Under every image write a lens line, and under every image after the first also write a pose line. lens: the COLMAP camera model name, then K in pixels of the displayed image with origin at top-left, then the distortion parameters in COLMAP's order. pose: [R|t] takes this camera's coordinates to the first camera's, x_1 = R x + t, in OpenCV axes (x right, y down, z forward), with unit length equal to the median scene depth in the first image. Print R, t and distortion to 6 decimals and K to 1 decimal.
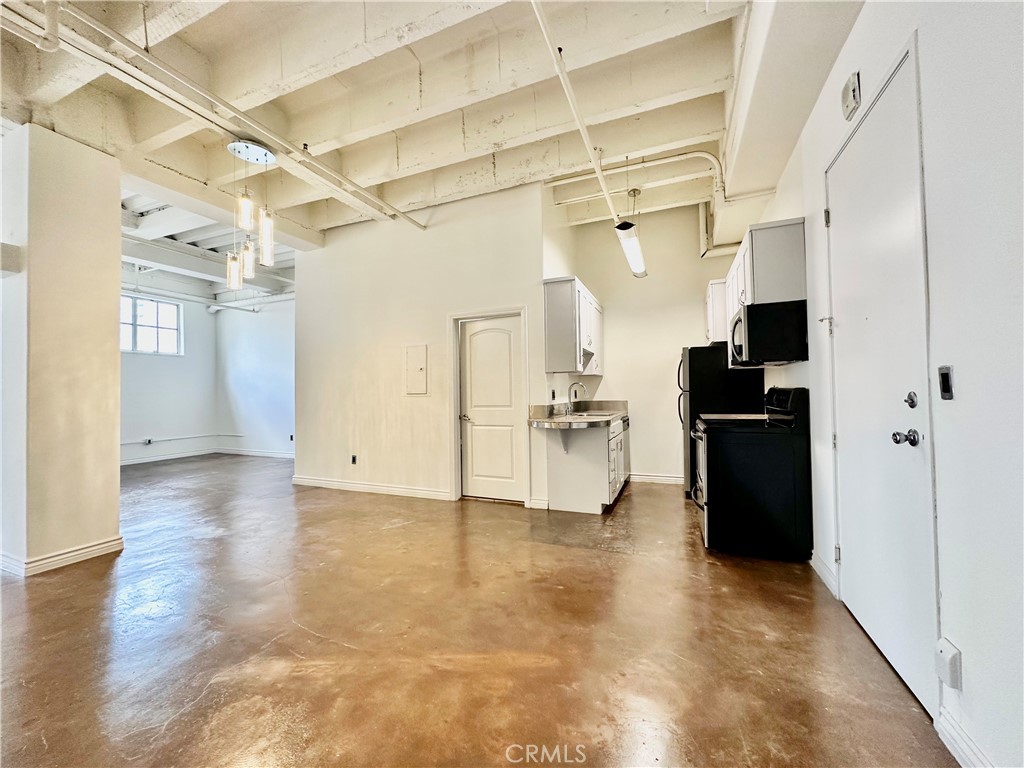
lens RADIAL K [[407.3, 0, 511.0], [0, 407.3, 381.7], [0, 0, 1]] dist [-0.003340, -0.000410]
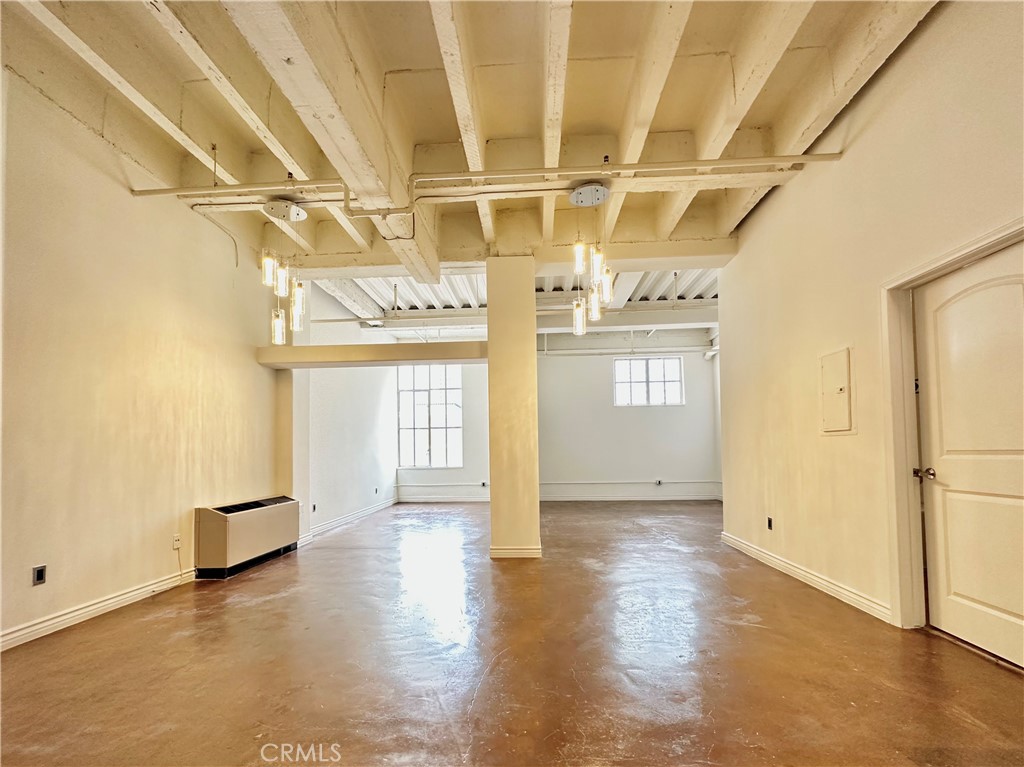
lens RADIAL K [[446.3, 0, 505.4], [0, 446.3, 430.8], [0, 0, 1]] dist [-0.010427, 0.000130]
pose [[0.324194, -0.034334, -0.945367, 0.239056], [0.031517, 0.999178, -0.025480, 0.031675], [0.945466, -0.021534, 0.325009, 0.317109]]
